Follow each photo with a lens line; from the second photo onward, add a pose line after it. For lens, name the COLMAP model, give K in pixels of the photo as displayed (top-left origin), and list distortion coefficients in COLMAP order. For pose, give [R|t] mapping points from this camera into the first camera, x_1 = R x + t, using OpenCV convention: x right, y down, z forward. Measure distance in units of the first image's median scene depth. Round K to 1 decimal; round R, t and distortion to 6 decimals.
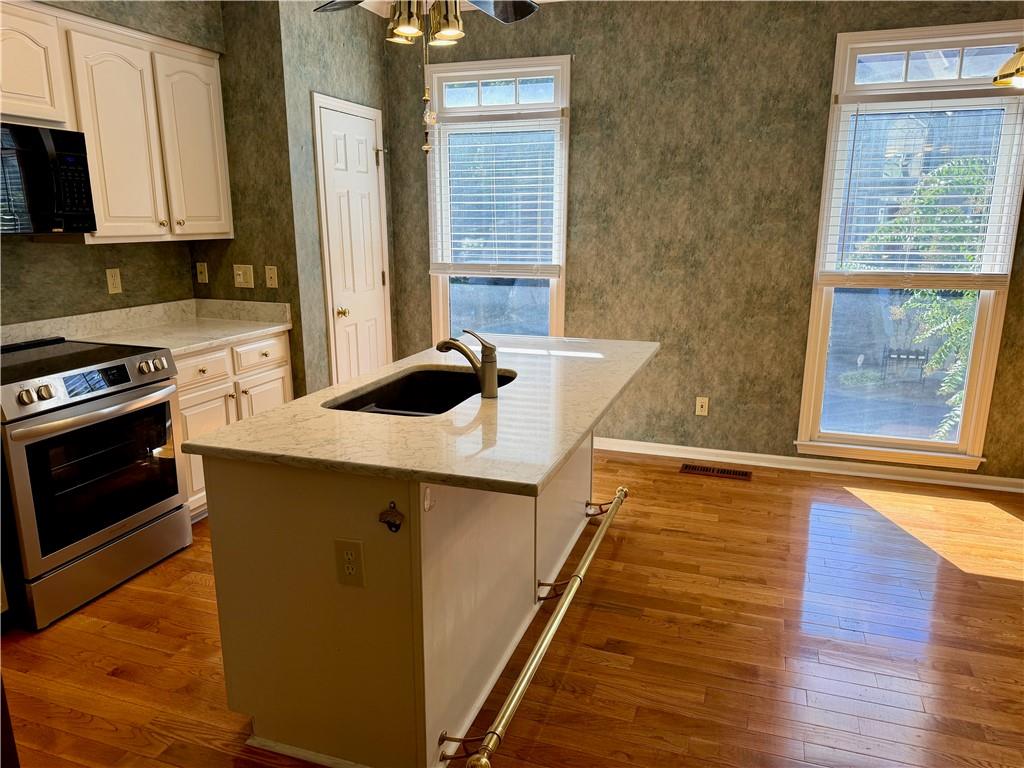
lens RADIAL K [[716.0, 0, 512.0], [0, 716.0, 384.0], [0, 0, 1]] dist [-0.000102, -0.000584]
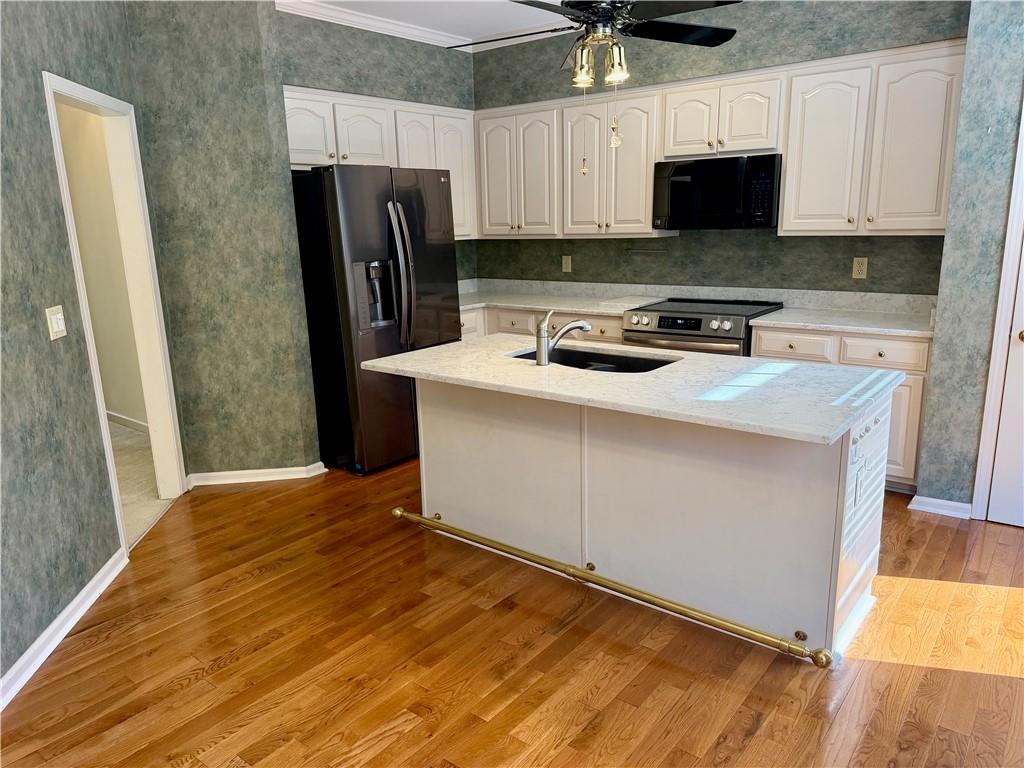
lens RADIAL K [[716.0, 0, 512.0], [0, 716.0, 384.0], [0, 0, 1]] dist [-0.000102, -0.000584]
pose [[-0.326482, 0.231992, -0.916291, 0.822028], [-0.181452, 0.935998, 0.301635, -0.234296], [0.927623, 0.264741, -0.263491, 0.897396]]
